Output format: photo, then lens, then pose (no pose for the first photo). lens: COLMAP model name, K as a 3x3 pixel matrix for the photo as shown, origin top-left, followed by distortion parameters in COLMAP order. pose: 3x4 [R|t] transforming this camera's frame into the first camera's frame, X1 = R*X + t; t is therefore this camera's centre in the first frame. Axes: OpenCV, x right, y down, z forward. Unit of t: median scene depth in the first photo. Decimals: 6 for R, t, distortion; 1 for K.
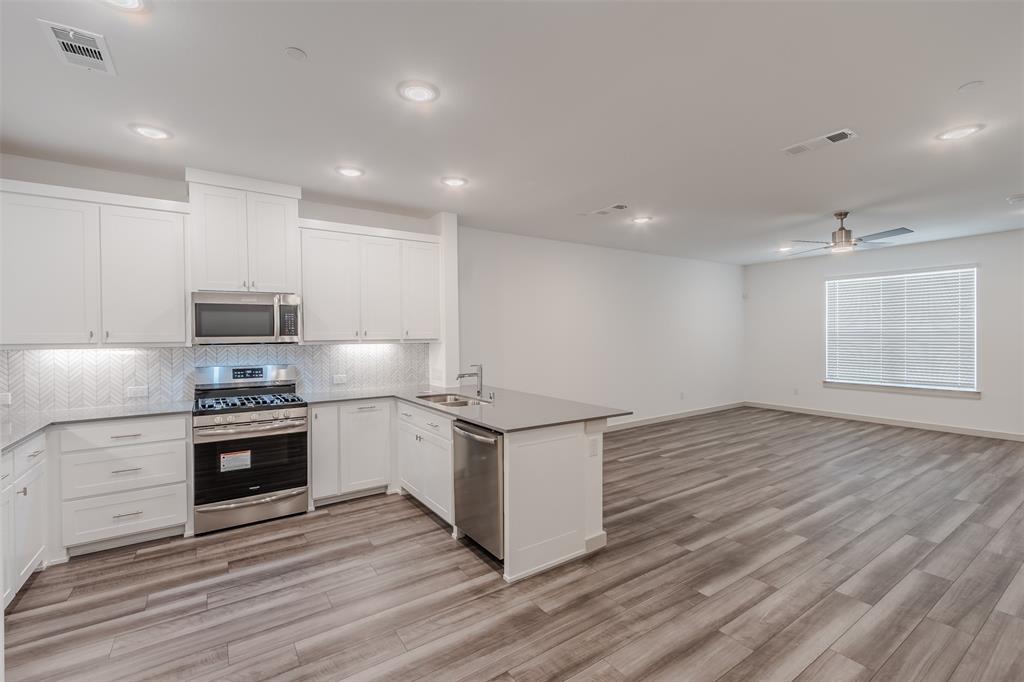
lens RADIAL K [[444.8, 0, 504.3], [0, 444.8, 341.3], [0, 0, 1]] dist [0.001724, -0.000172]
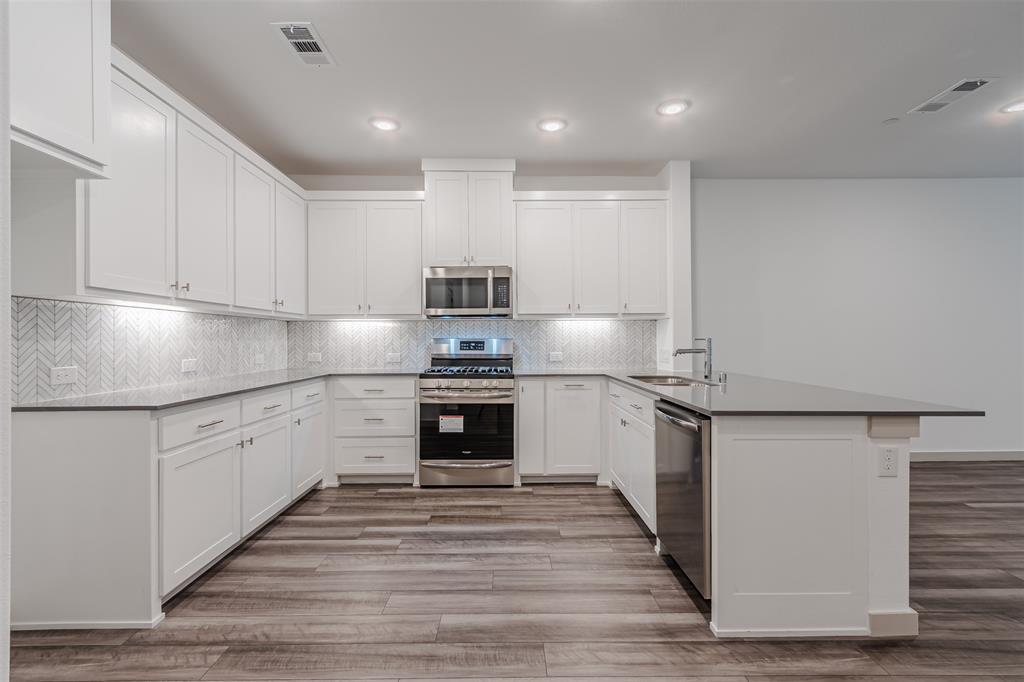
lens RADIAL K [[438.7, 0, 512.0], [0, 438.7, 341.0], [0, 0, 1]] dist [0.000852, 0.000168]
pose [[0.836077, 0.007620, -0.548560, 0.090462], [-0.012793, 0.999902, -0.005608, 0.076228], [0.548463, 0.011706, 0.836093, 0.205150]]
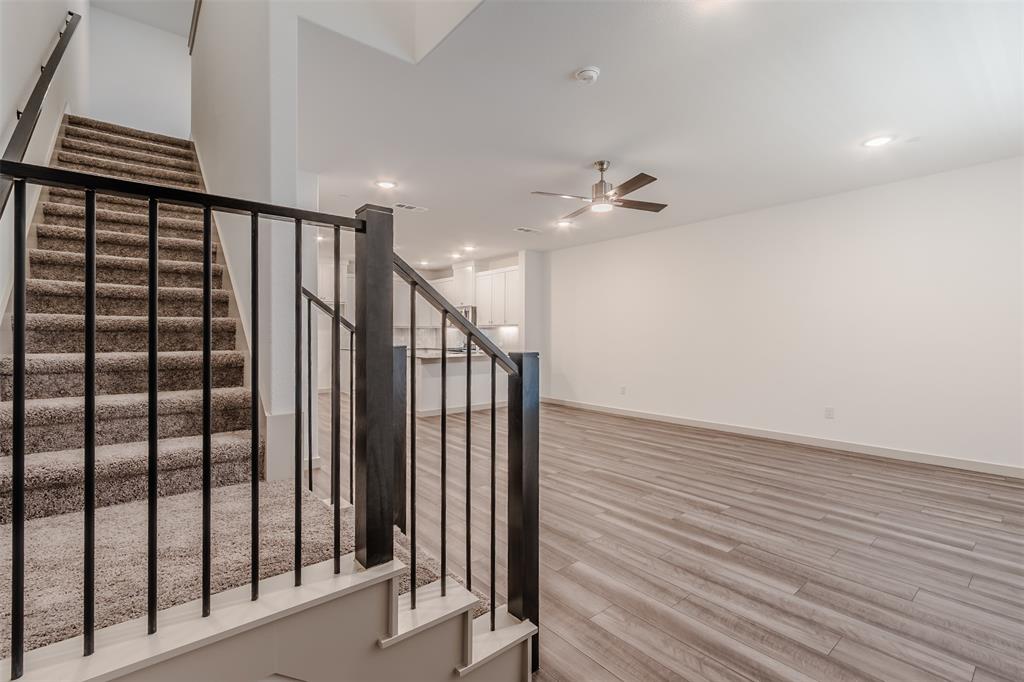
lens RADIAL K [[454.9, 0, 510.1], [0, 454.9, 336.3], [0, 0, 1]] dist [0.000382, -0.000015]
pose [[0.112963, 0.011757, -0.993530, 2.238970], [-0.012494, 0.999868, 0.010412, 0.027732], [0.993521, 0.011237, 0.113095, 1.069472]]
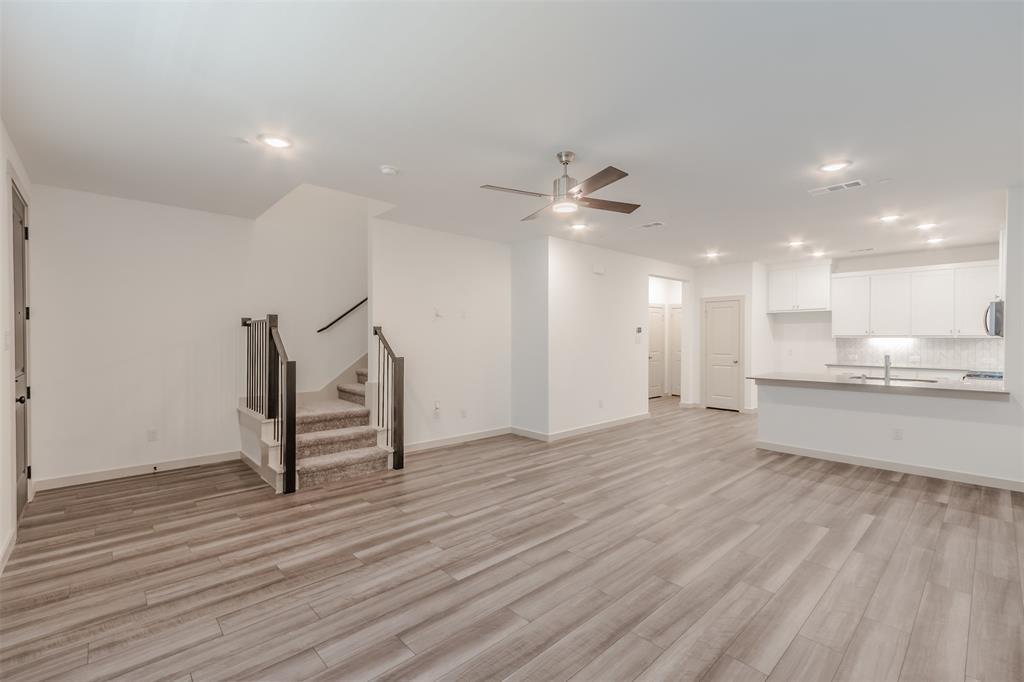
lens RADIAL K [[454.9, 0, 510.1], [0, 454.9, 336.3], [0, 0, 1]] dist [0.000382, -0.000015]
pose [[-0.986338, 0.007594, -0.164561, 1.373354], [0.005278, 0.999881, 0.014503, -0.024193], [0.164651, 0.013437, -0.986260, 2.402294]]
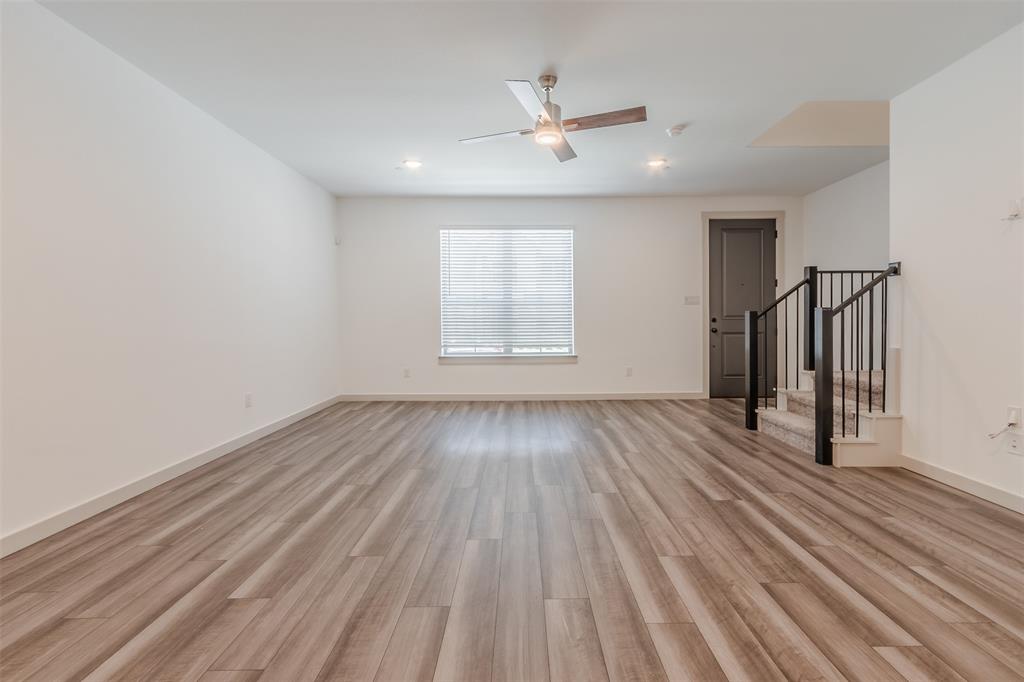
lens RADIAL K [[449.9, 0, 528.4], [0, 449.9, 327.6], [0, 0, 1]] dist [0.001369, -0.000030]
pose [[0.539717, -0.007024, 0.841817, 0.295751], [0.013564, 0.999908, -0.000353, 0.090588], [-0.841737, 0.011609, 0.539763, 0.981785]]
